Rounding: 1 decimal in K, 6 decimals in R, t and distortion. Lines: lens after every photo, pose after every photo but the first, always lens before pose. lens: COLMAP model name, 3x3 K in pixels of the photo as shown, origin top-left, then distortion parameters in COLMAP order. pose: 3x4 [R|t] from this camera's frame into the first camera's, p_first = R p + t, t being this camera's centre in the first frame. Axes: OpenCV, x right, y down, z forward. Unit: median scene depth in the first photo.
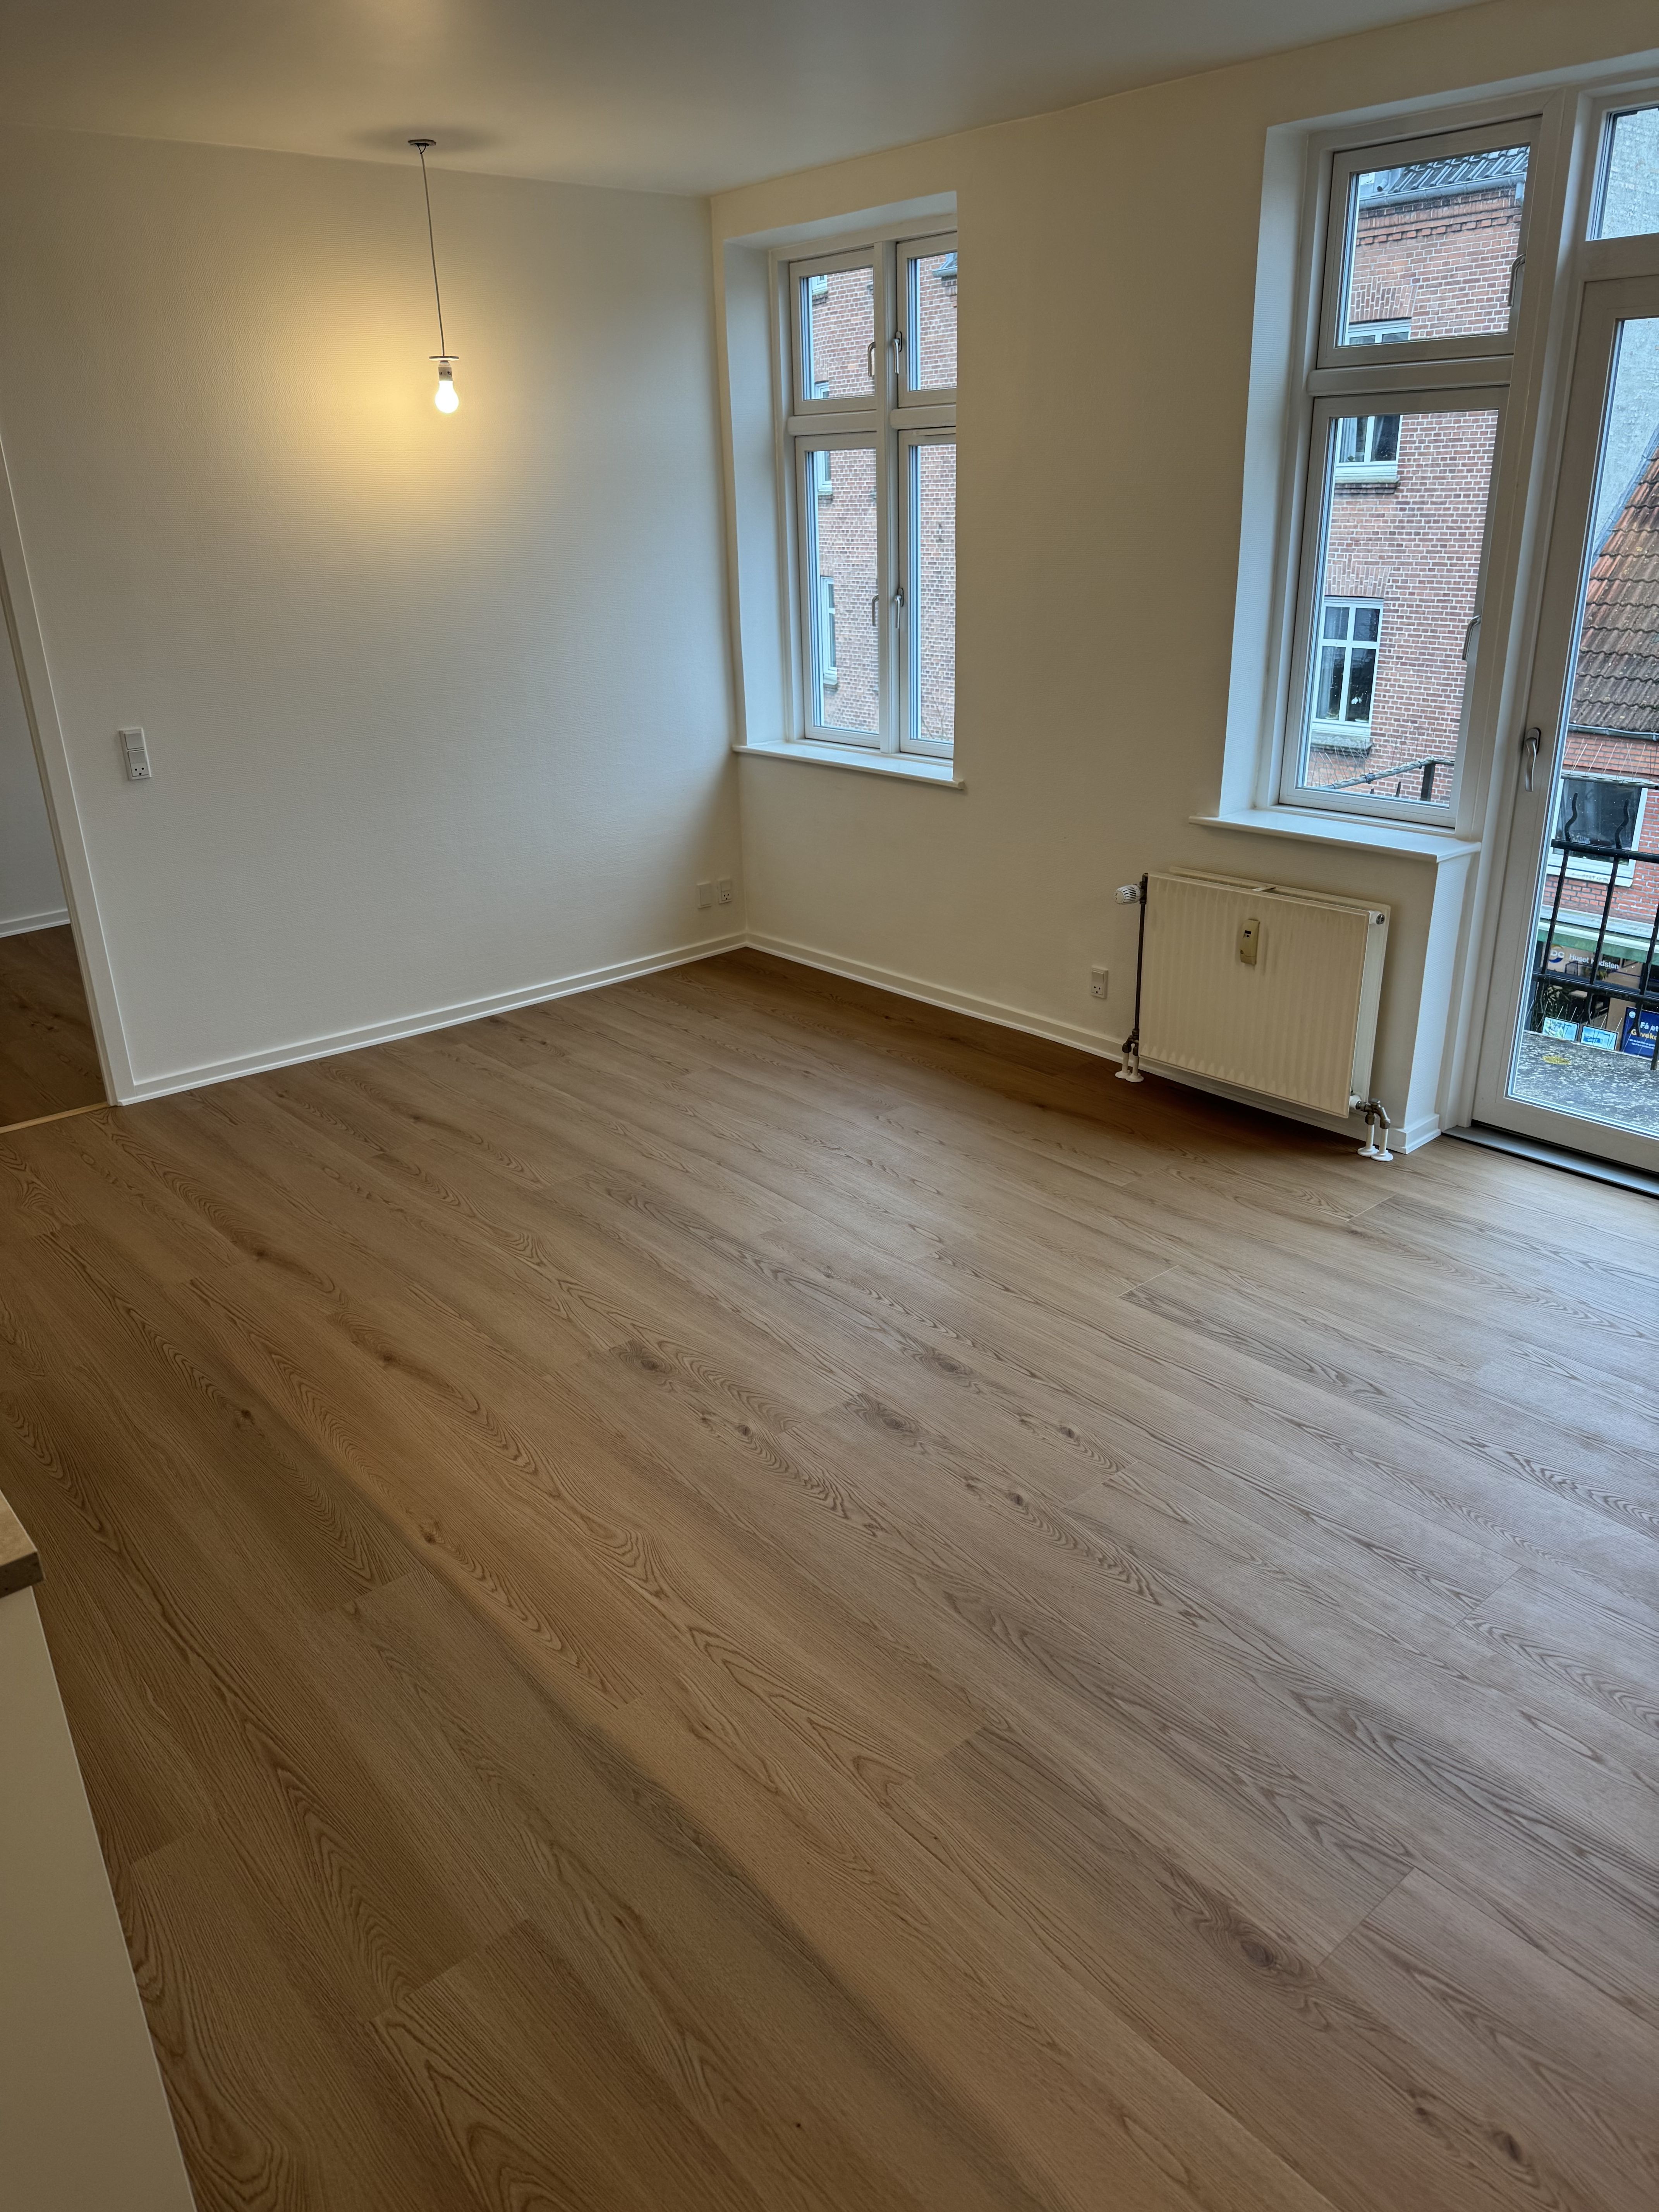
lens RADIAL K [[1529.1, 0, 836.9], [0, 1529.1, 1111.2], [0, 0, 1]] dist [0.061724, -0.096150]
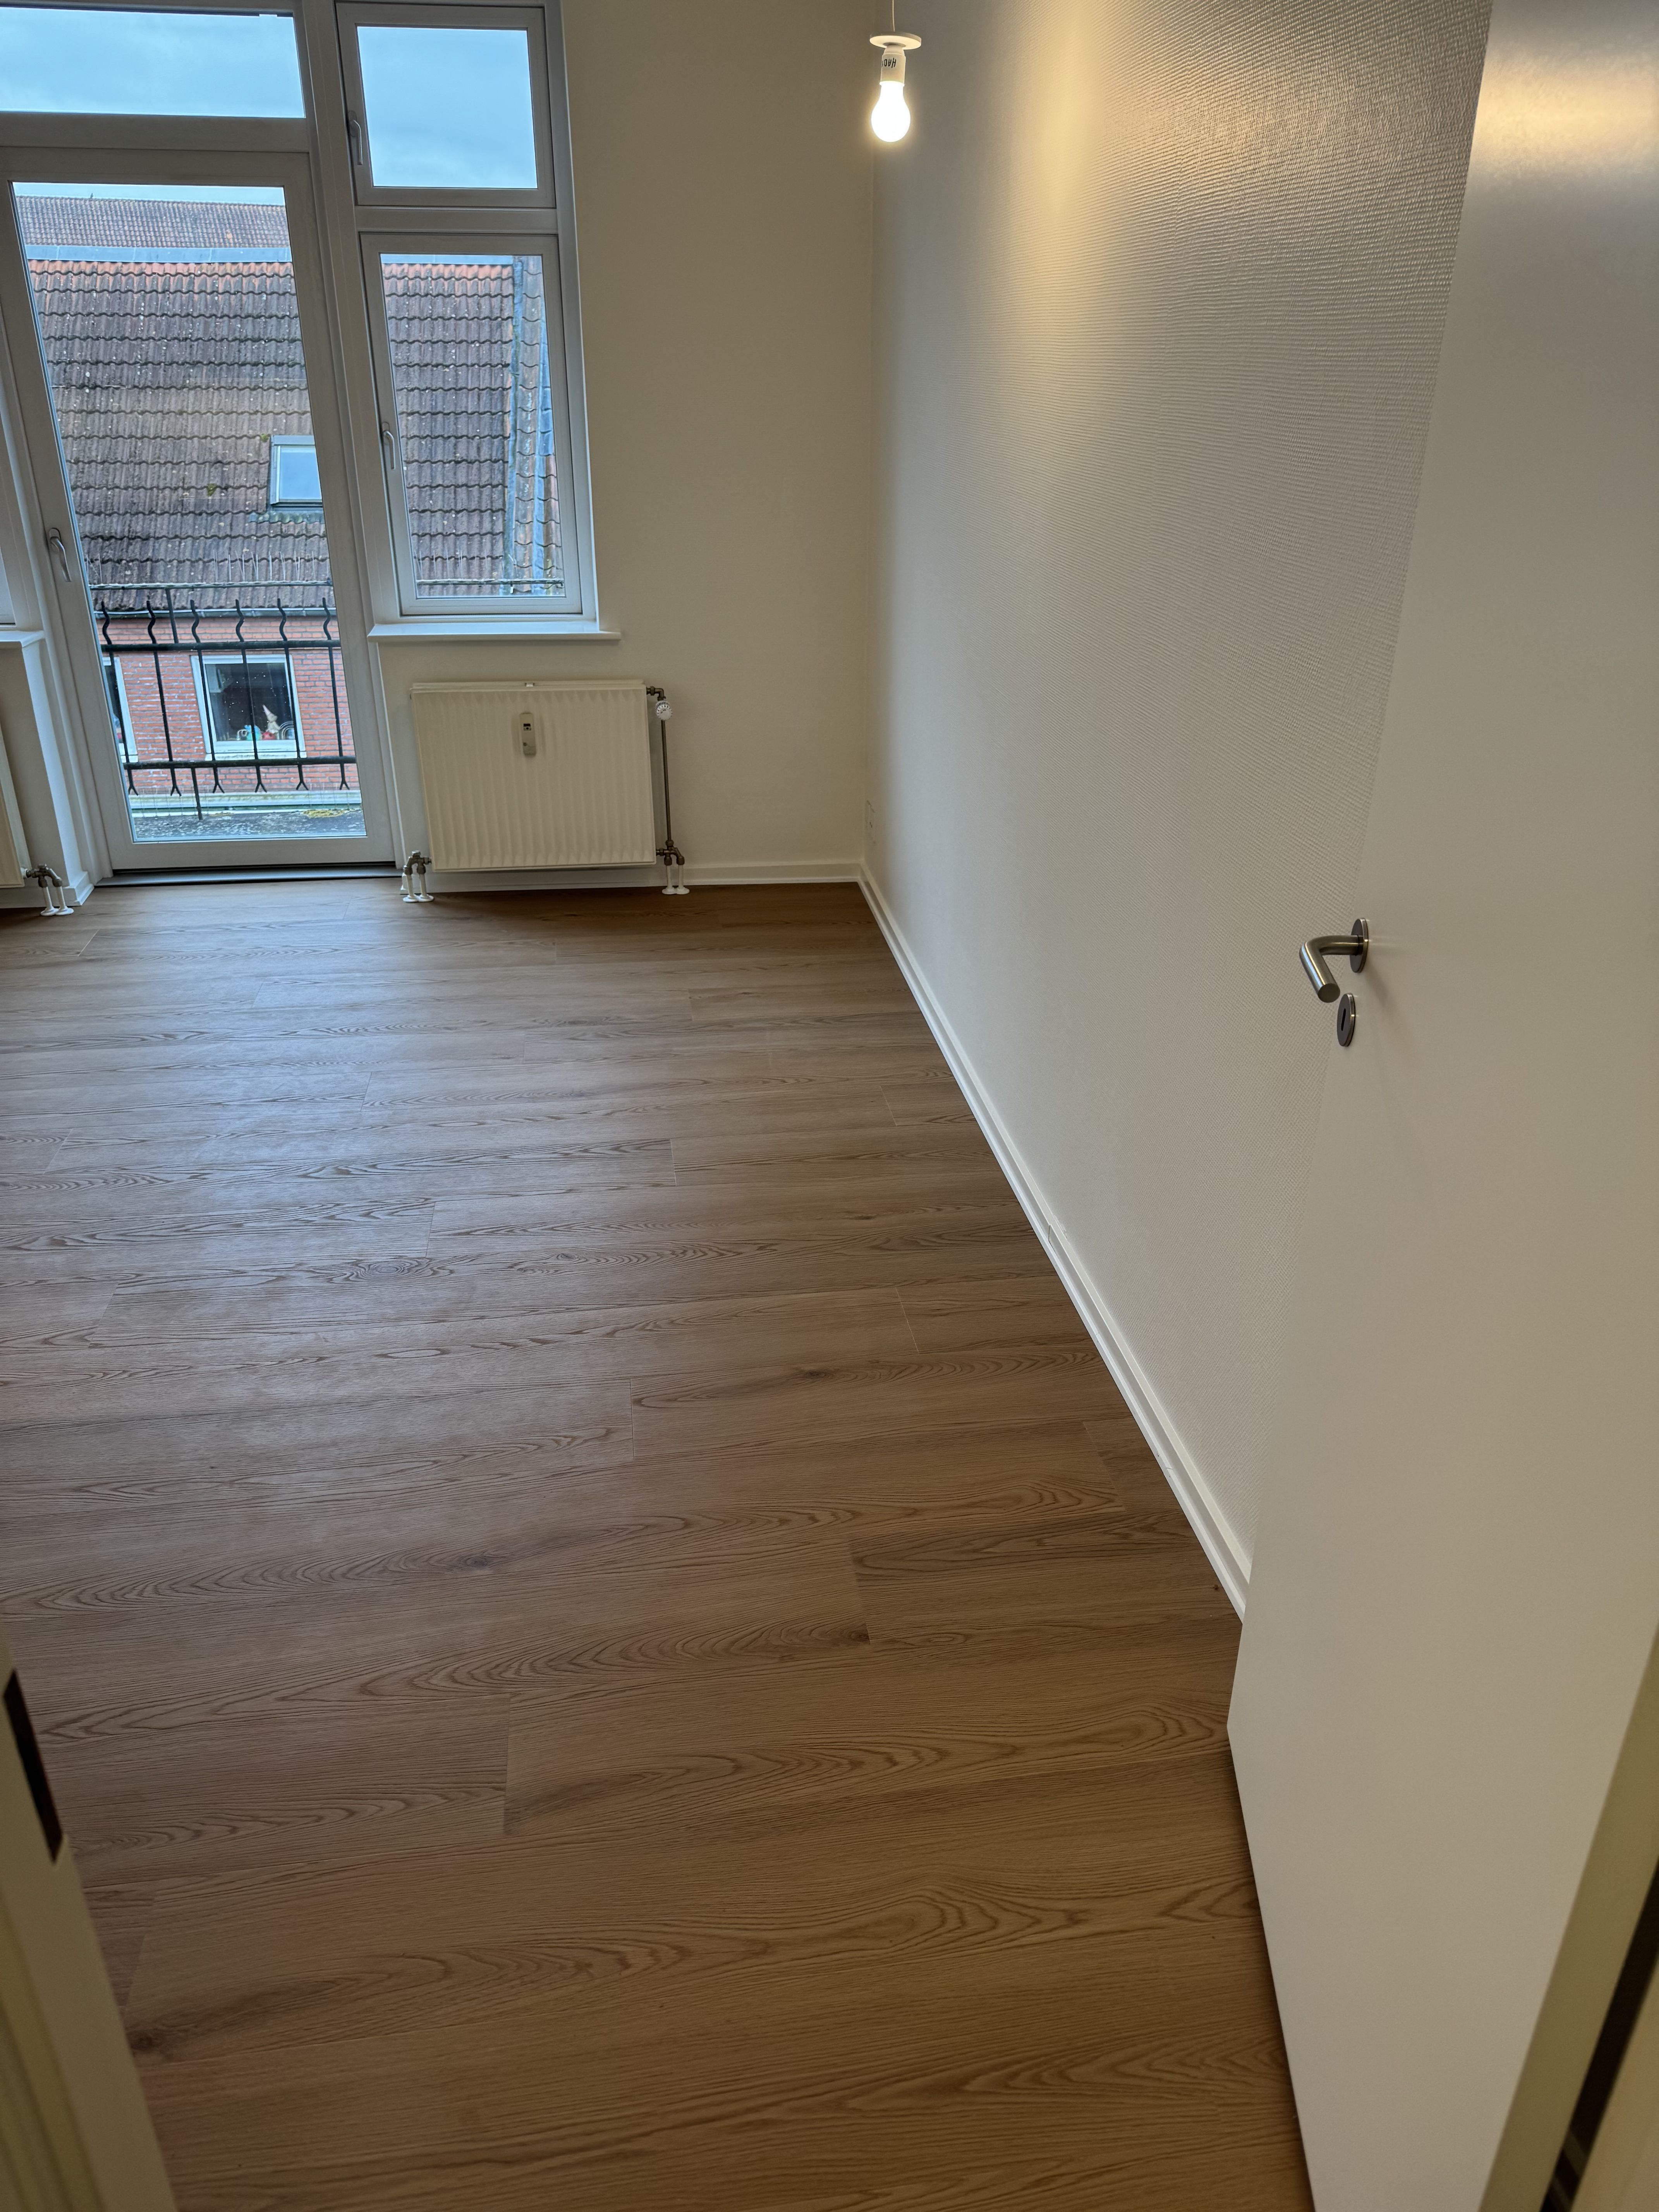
lens RADIAL K [[1535.3, 0, 886.6], [0, 1535.3, 1132.4], [0, 0, 1]] dist [0.123389, -0.221366]
pose [[0.500643, -0.351385, 0.791129, -0.344911], [0.299100, 0.927840, 0.222829, 0.113335], [-0.812340, 0.125069, 0.569615, -0.163098]]
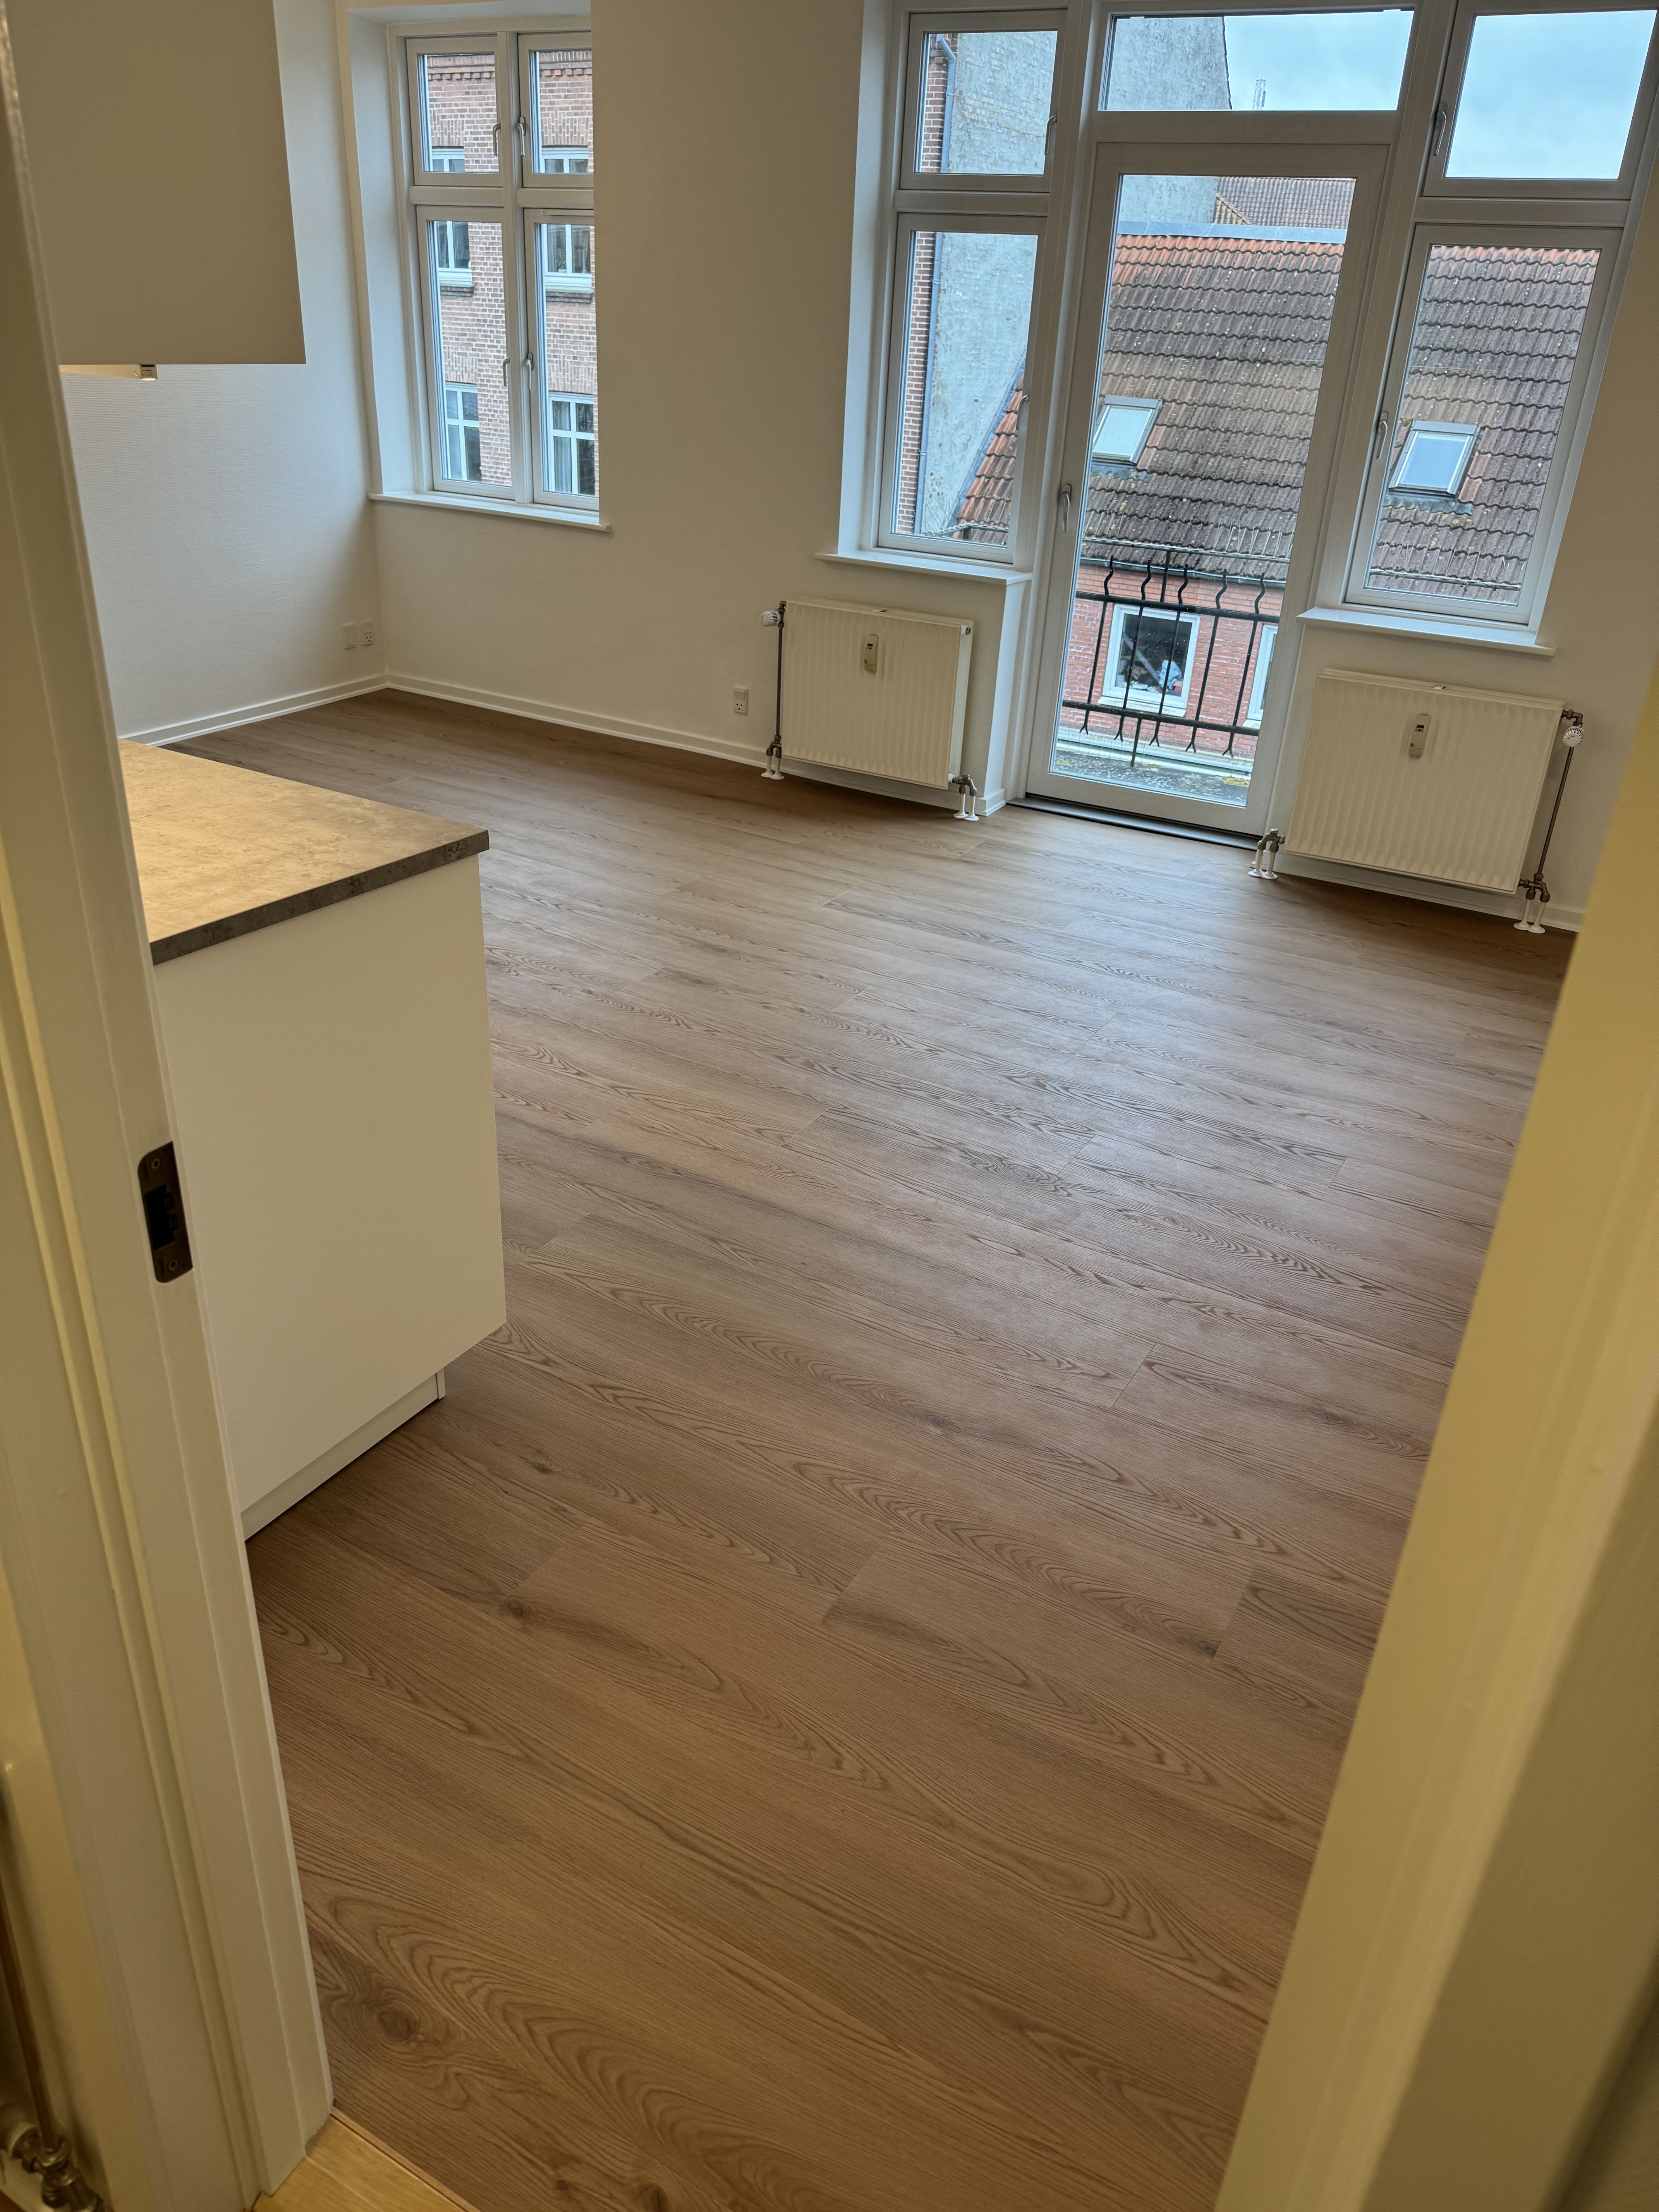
lens RADIAL K [[1567.6, 0, 826.7], [0, 1567.6, 1138.4], [0, 0, 1]] dist [0.092461, -0.161972]
pose [[0.938405, -0.094762, 0.332289, -0.264967], [0.060038, 0.991748, 0.113275, 0.152653], [-0.340281, -0.086348, 0.936351, -0.290000]]
